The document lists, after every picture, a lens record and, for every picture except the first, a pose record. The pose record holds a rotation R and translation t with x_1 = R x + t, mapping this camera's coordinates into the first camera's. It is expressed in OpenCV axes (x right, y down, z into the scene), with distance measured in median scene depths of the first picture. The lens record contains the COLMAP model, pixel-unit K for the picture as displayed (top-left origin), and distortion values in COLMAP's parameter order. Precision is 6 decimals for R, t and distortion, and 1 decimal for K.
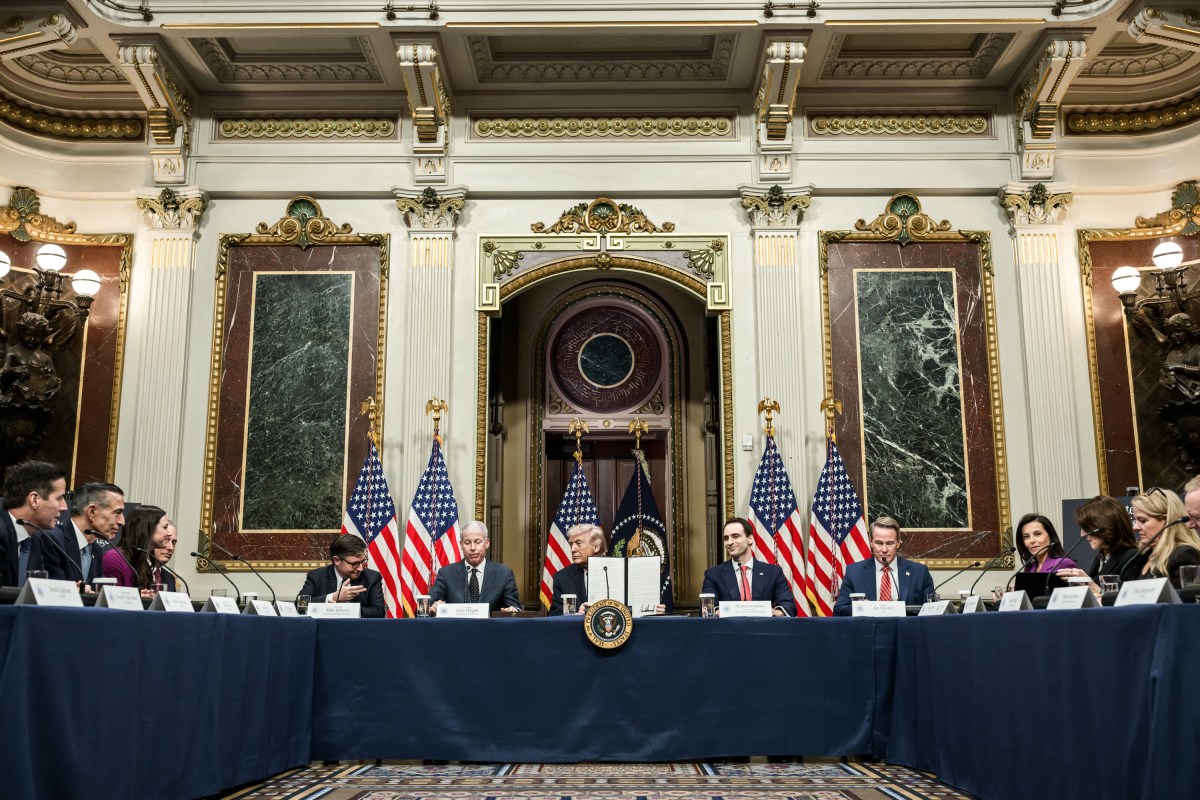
lens RADIAL K [[1170.5, 0, 596.3], [0, 1170.5, 396.7], [0, 0, 1]] dist [0.005622, 0.000000]
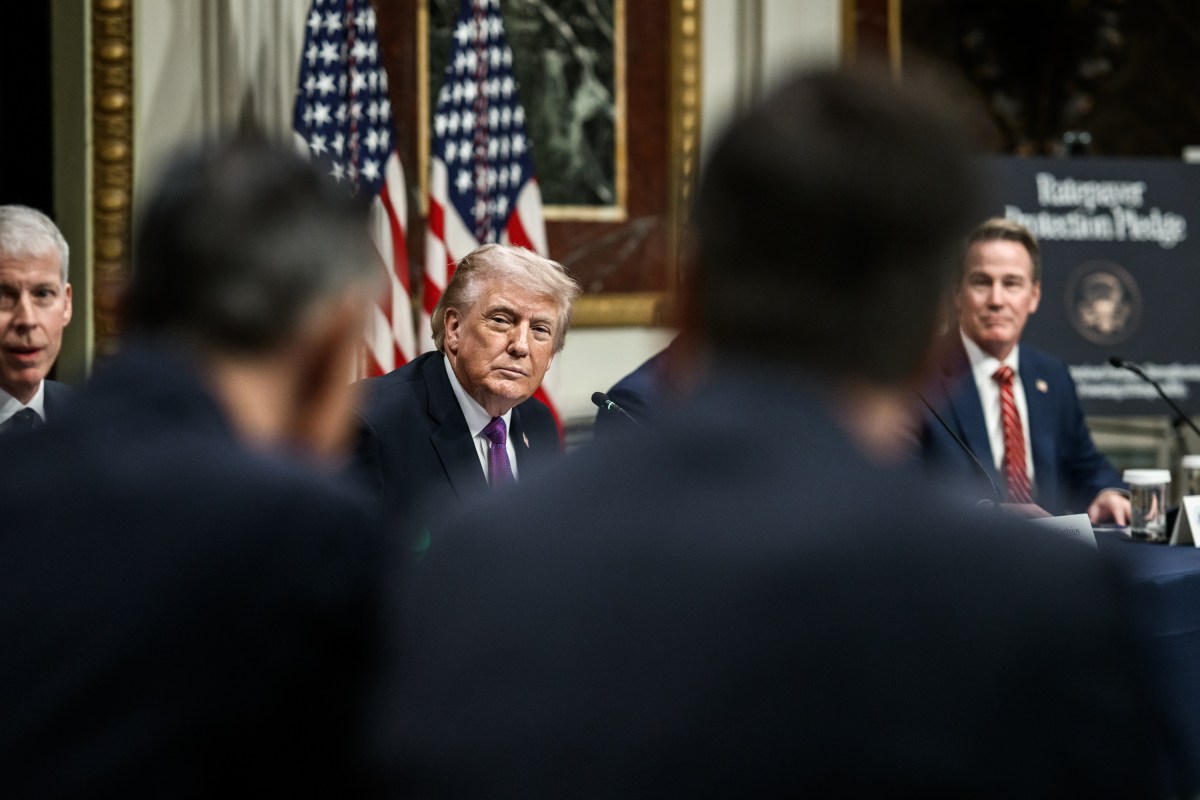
lens RADIAL K [[3168.1, 0, 606.3], [0, 3168.1, 392.6], [0, 0, 1]] dist [0.094484, 0.000000]
pose [[0.615431, -0.027119, 0.787724, -0.425575], [-0.150486, 0.976980, 0.151206, 0.021836], [-0.773692, -0.211599, 0.597183, 0.414190]]
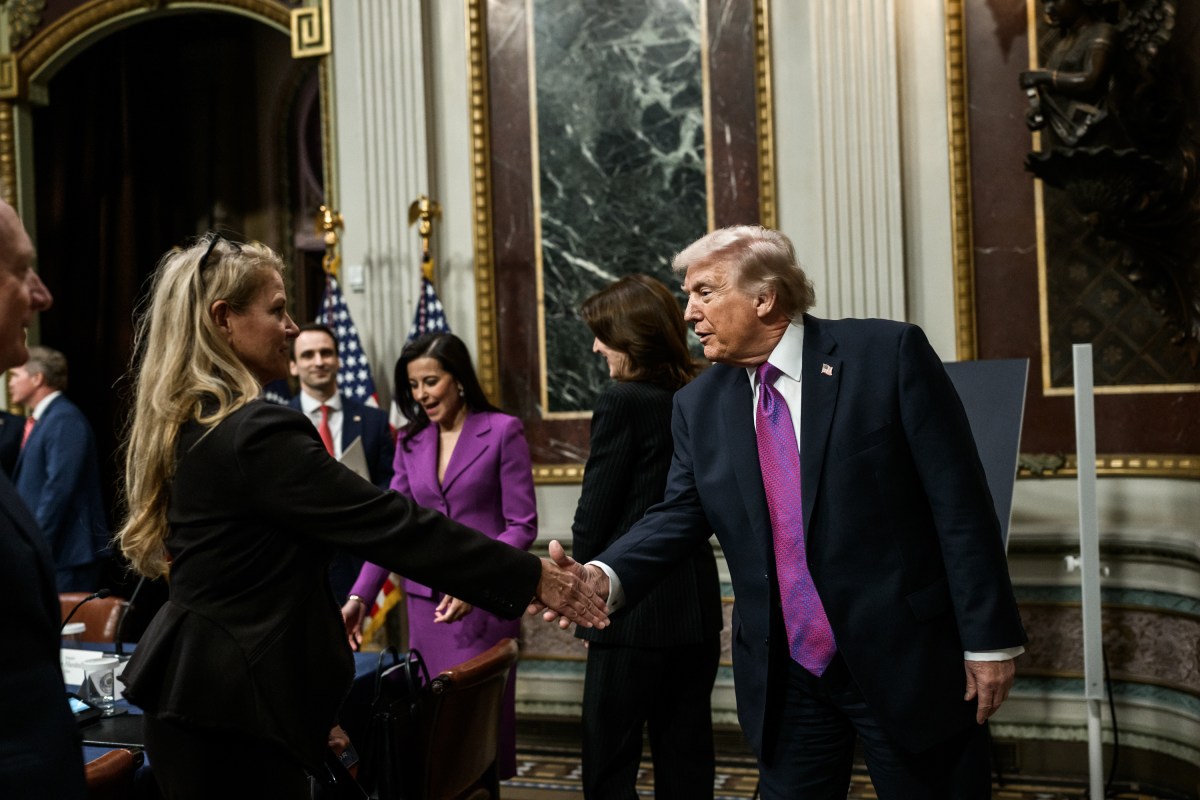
lens RADIAL K [[1297.4, 0, 591.5], [0, 1297.4, 406.5], [0, 0, 1]] dist [-0.009505, 0.000000]
pose [[0.947233, -0.030105, -0.319129, 0.450593], [0.094237, 0.977738, 0.187477, -0.010096], [0.306380, -0.207658, 0.928983, 0.399008]]
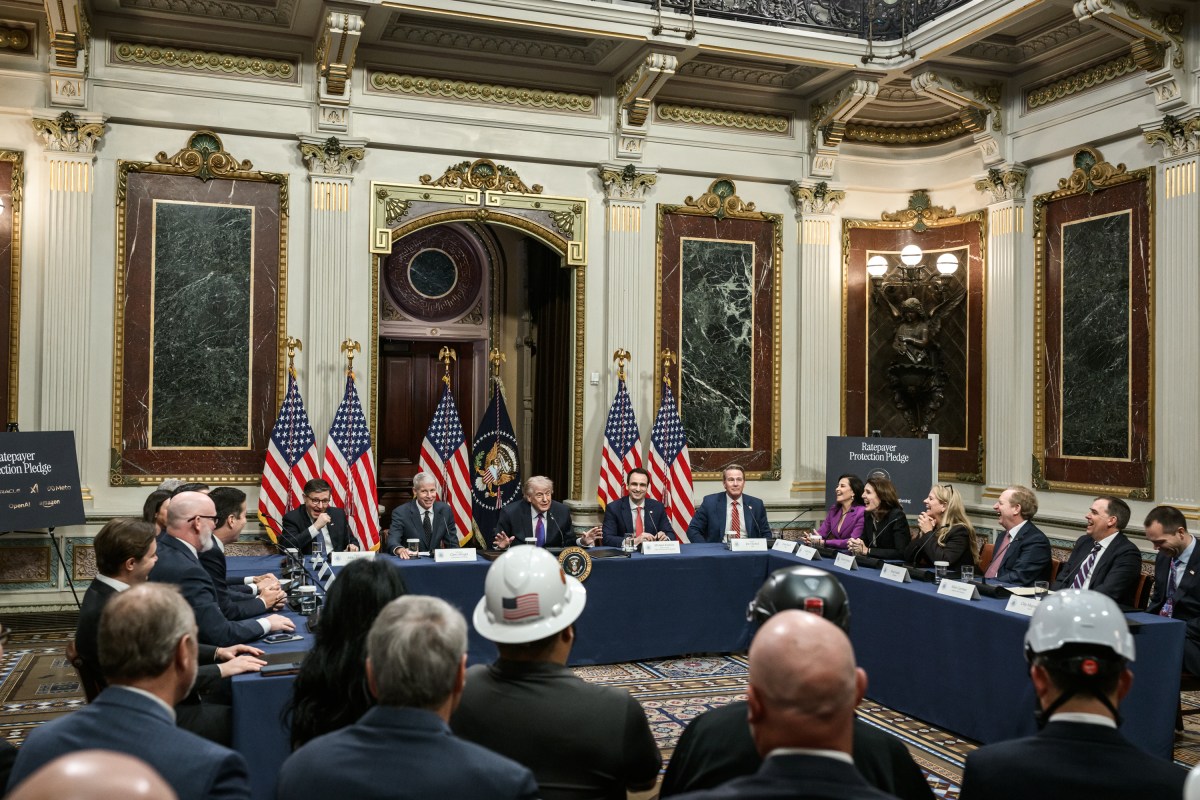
lens RADIAL K [[1170.5, 0, 599.8], [0, 1170.5, 392.0], [0, 0, 1]] dist [0.005622, 0.000000]
pose [[0.936960, 0.020343, 0.348845, -0.289800], [-0.082780, 0.982809, 0.165026, -0.148142], [-0.339491, -0.183500, 0.922537, -0.132678]]
